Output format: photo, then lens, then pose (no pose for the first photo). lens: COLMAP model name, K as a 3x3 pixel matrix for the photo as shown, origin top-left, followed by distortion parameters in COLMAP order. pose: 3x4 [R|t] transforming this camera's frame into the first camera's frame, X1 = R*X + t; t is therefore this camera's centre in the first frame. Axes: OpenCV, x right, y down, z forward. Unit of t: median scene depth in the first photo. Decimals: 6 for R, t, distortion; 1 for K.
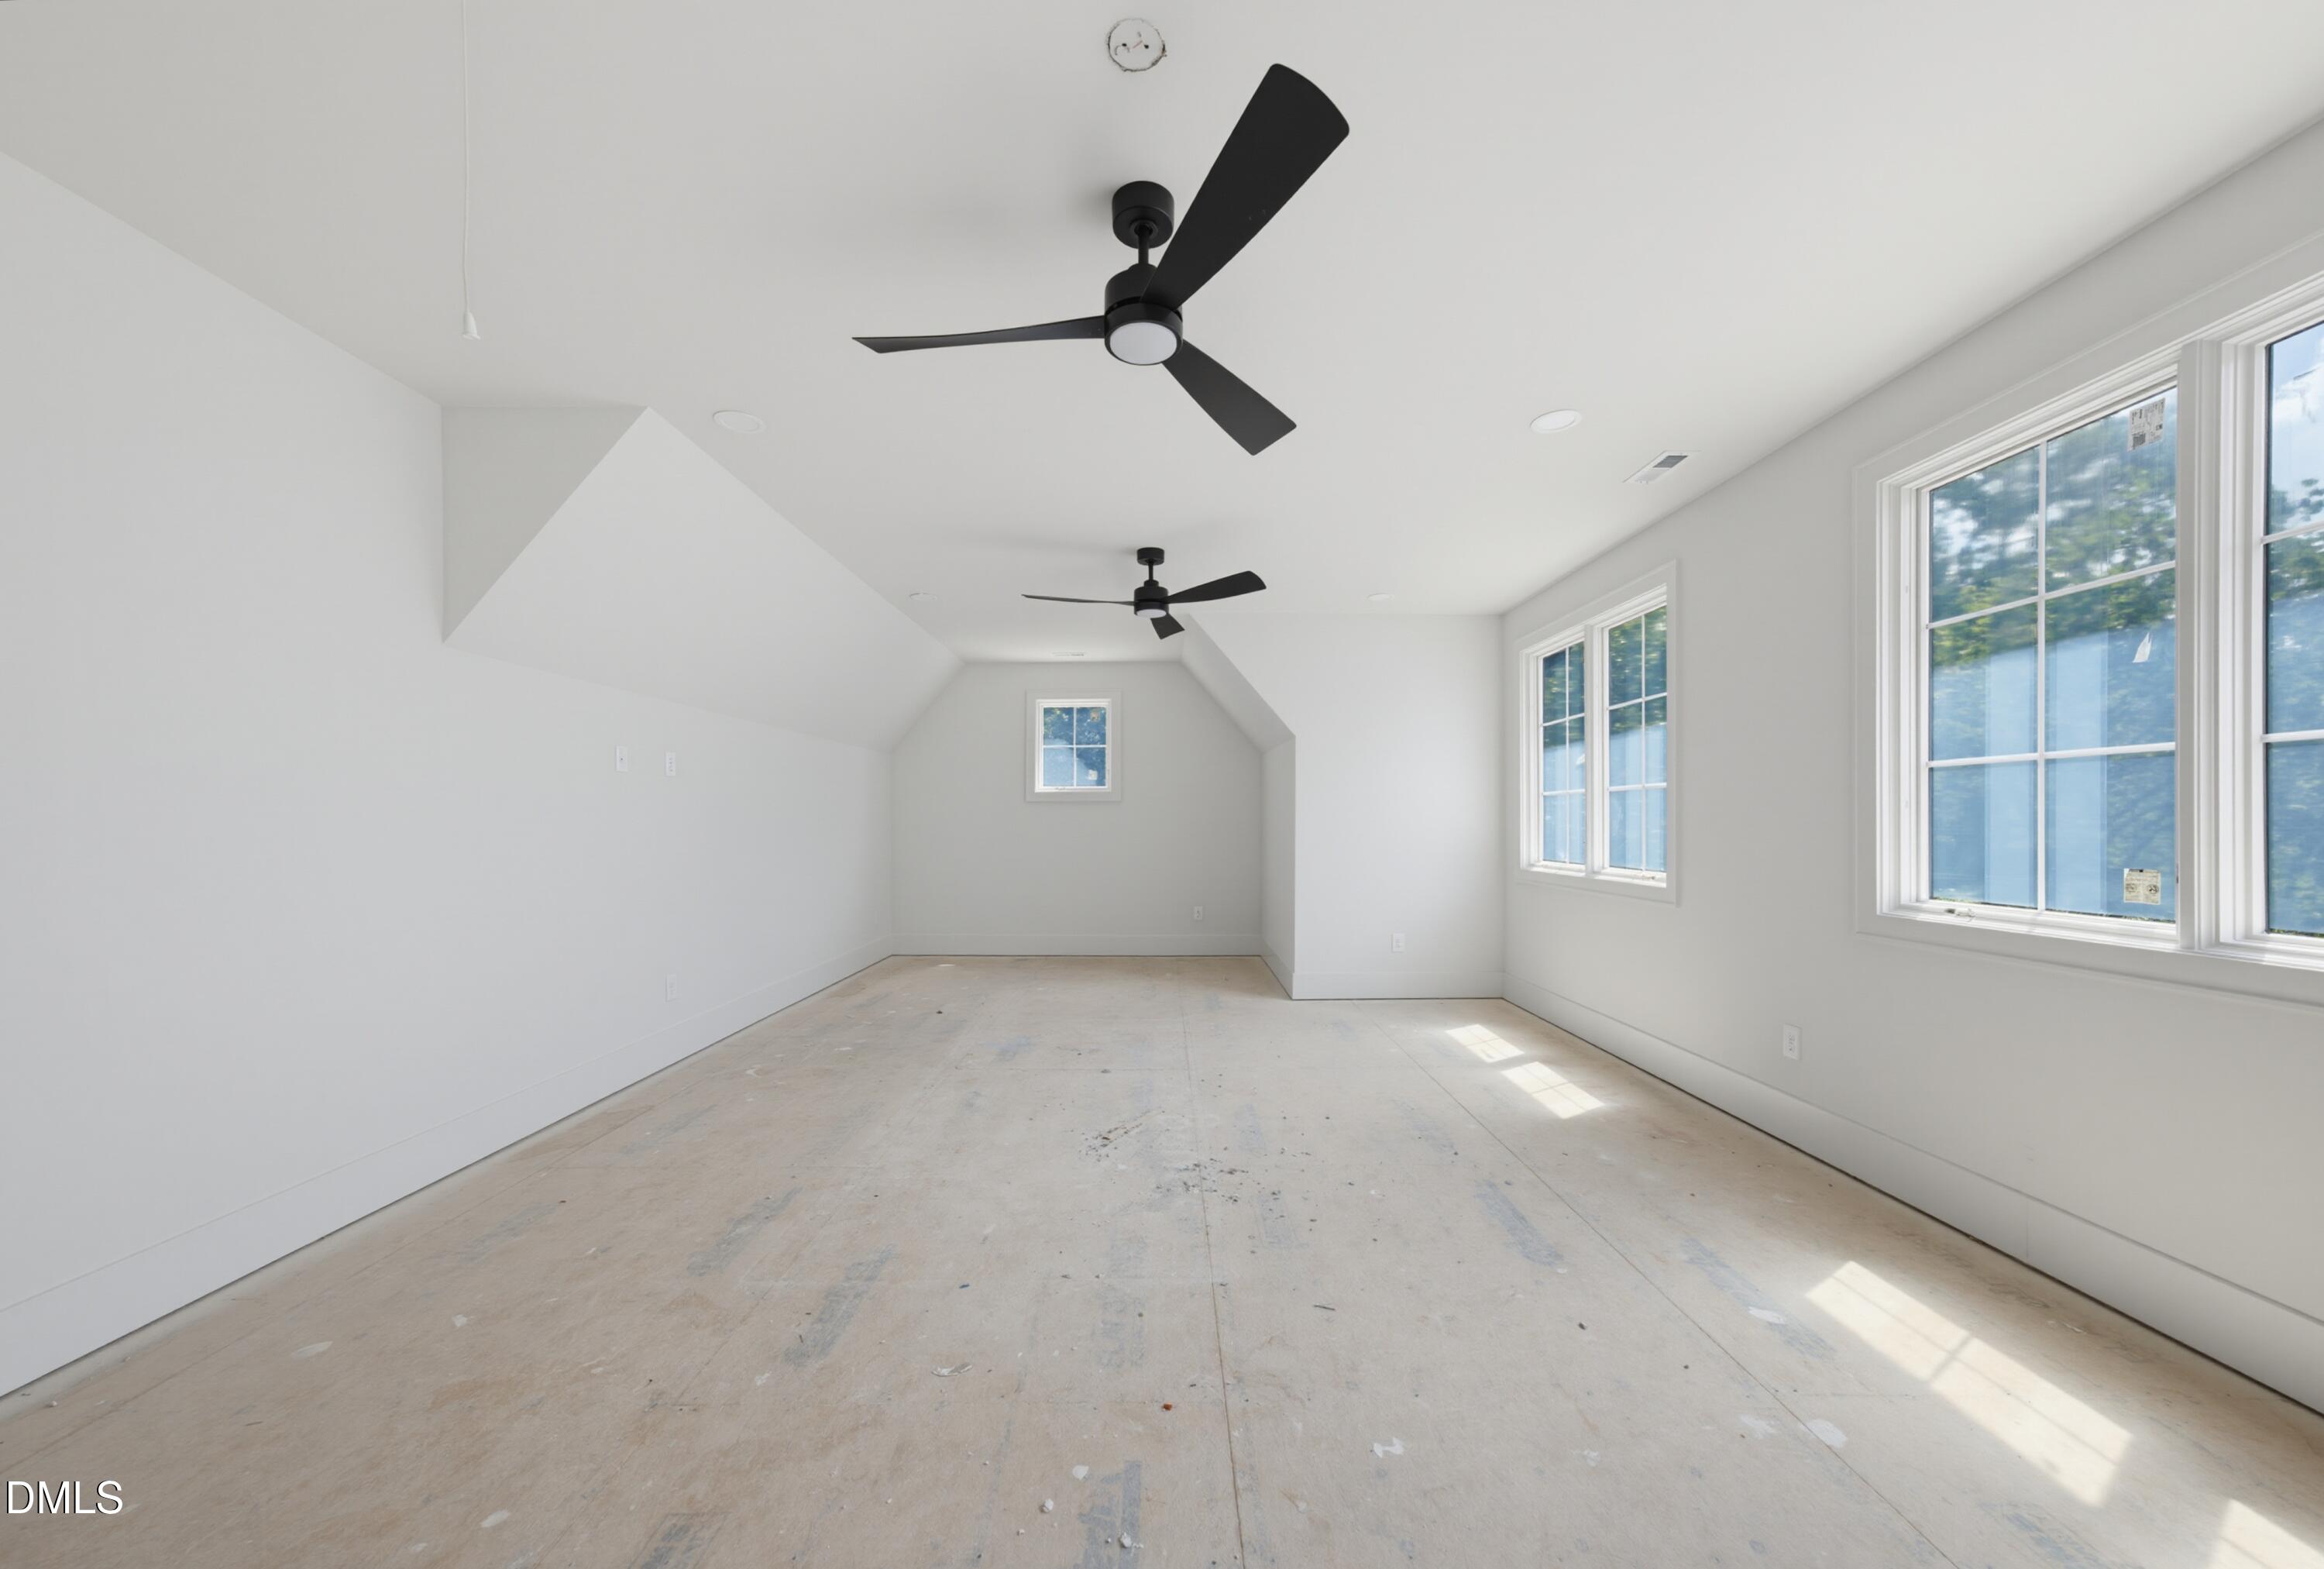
lens RADIAL K [[816.6, 0, 1164.5], [0, 816.6, 815.4], [0, 0, 1]] dist [-0.027664, 0.017074]
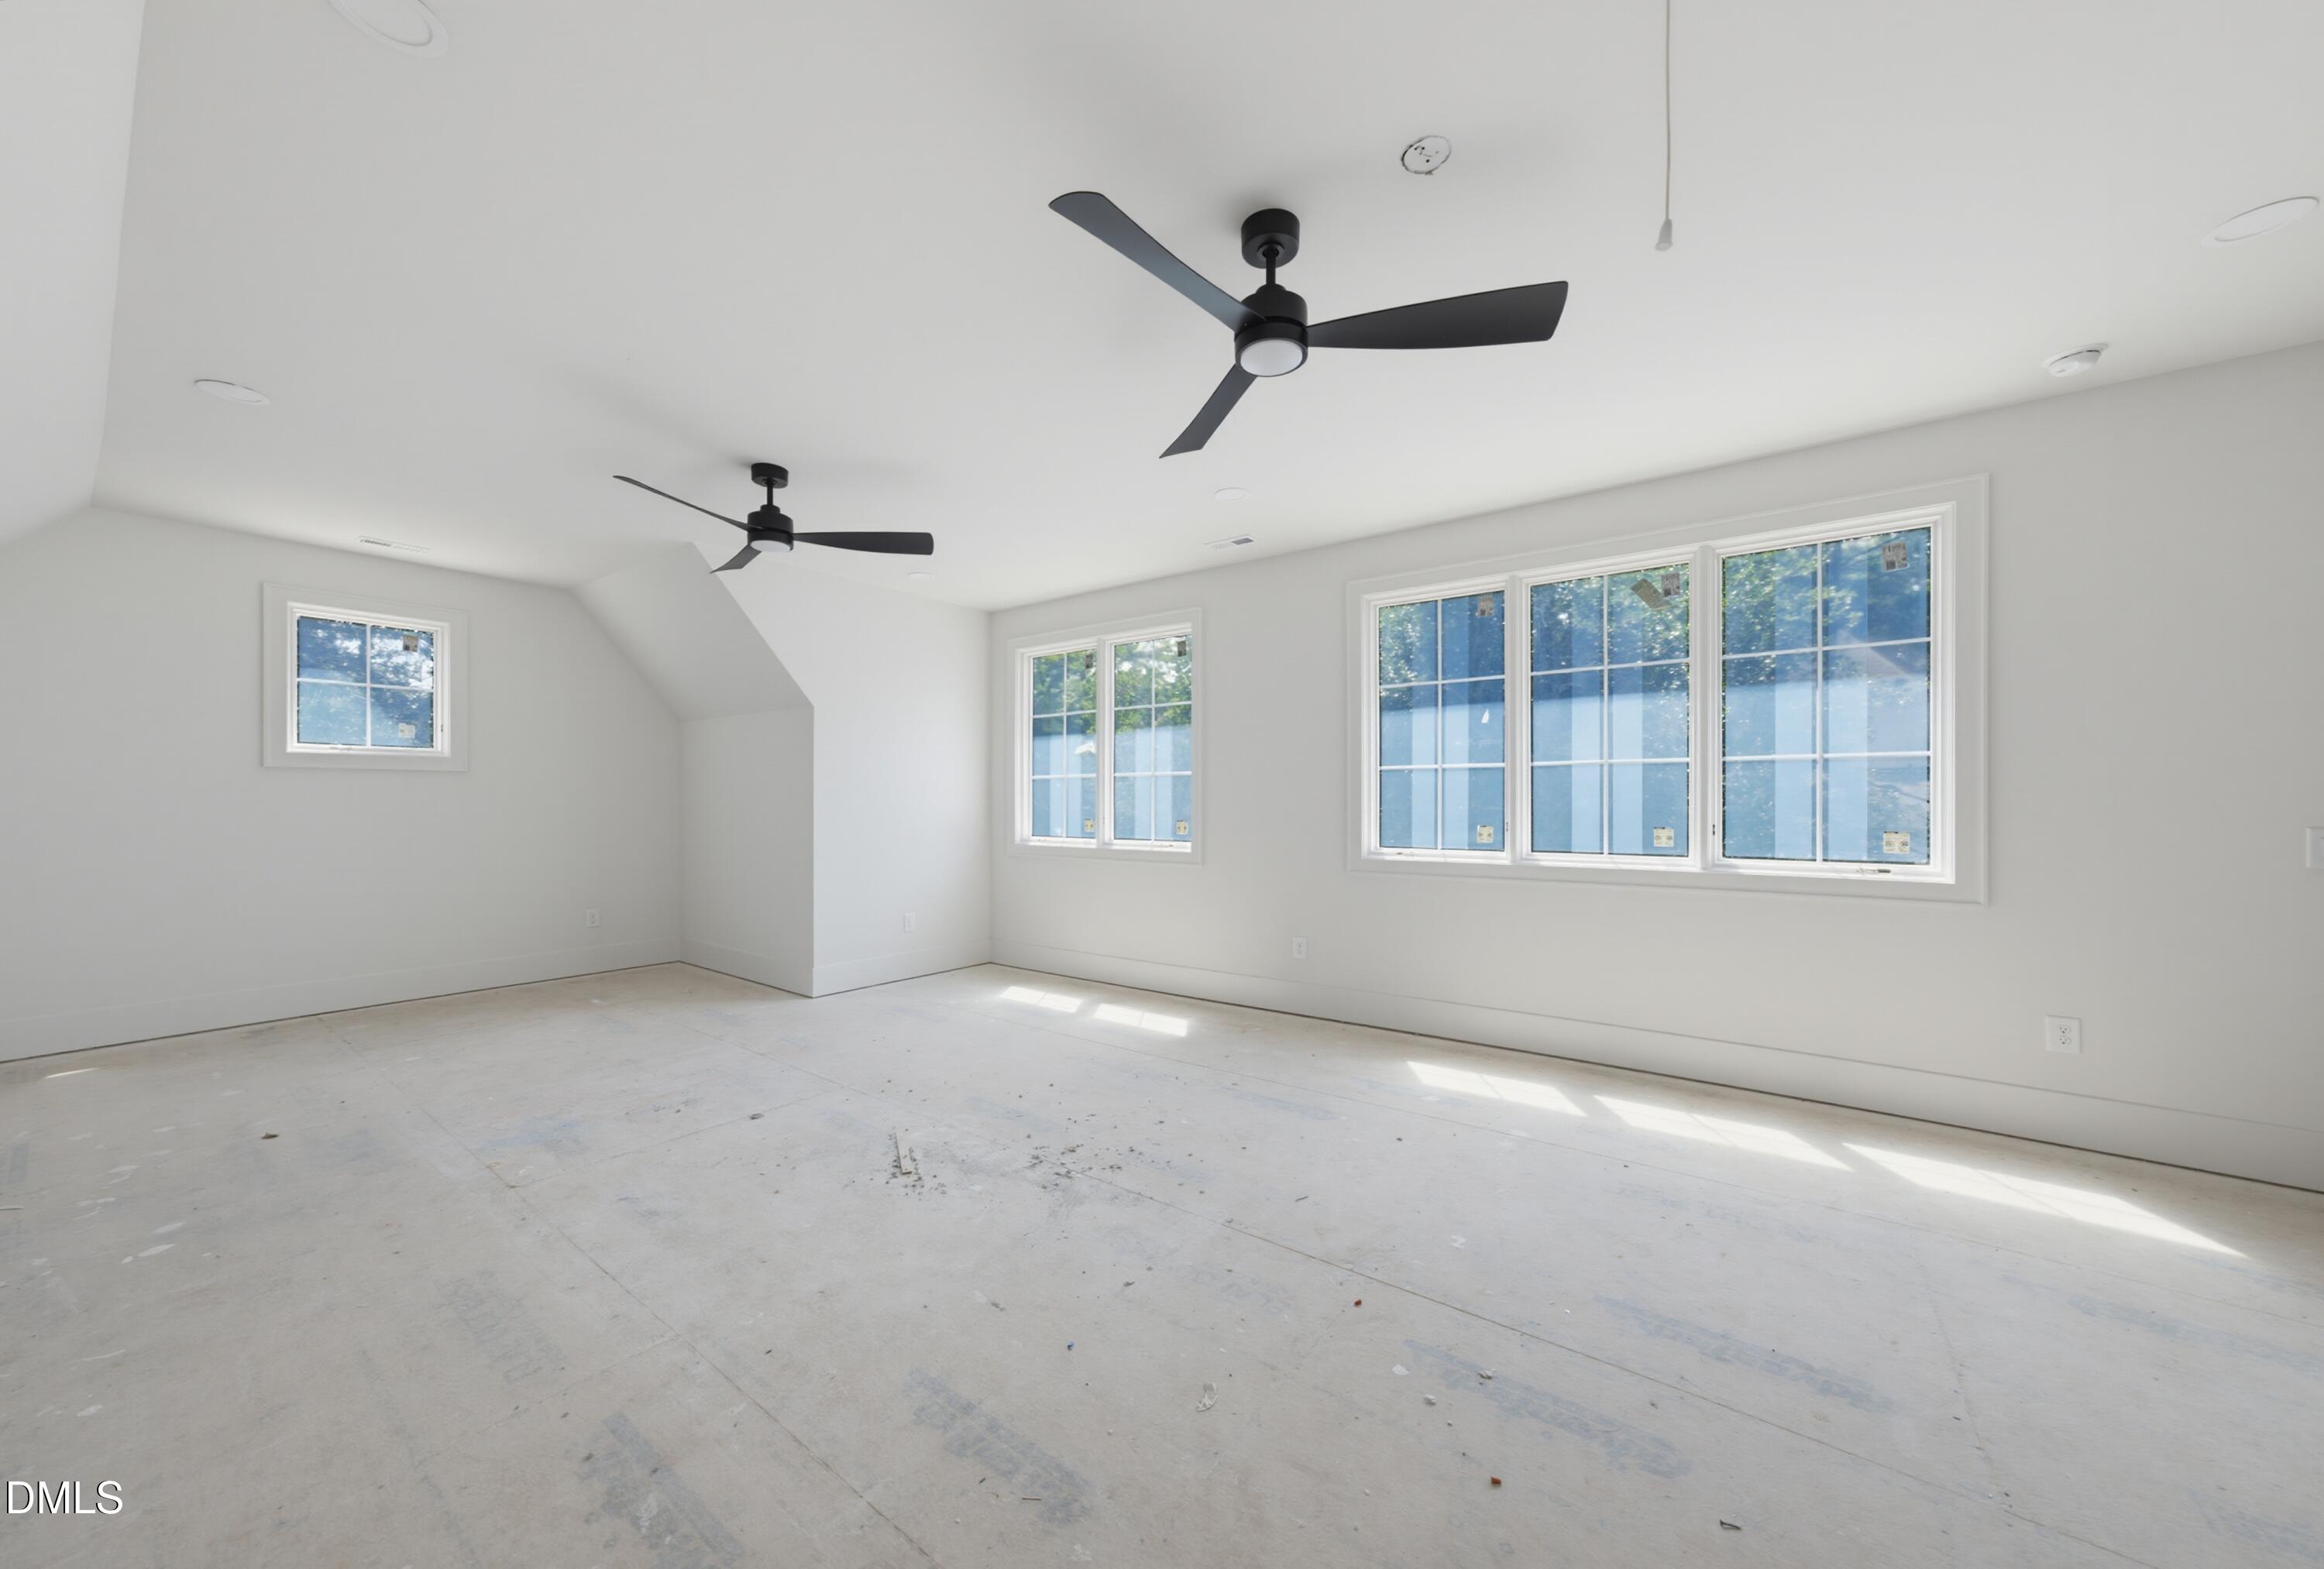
lens RADIAL K [[810.3, 0, 1160.4], [0, 810.3, 798.4], [0, 0, 1]] dist [-0.026897, 0.016456]
pose [[0.608830, 0.003752, 0.793292, -0.532120], [-0.006642, 0.999978, 0.000369, 0.002419], [-0.793273, -0.005494, 0.608841, 0.255667]]
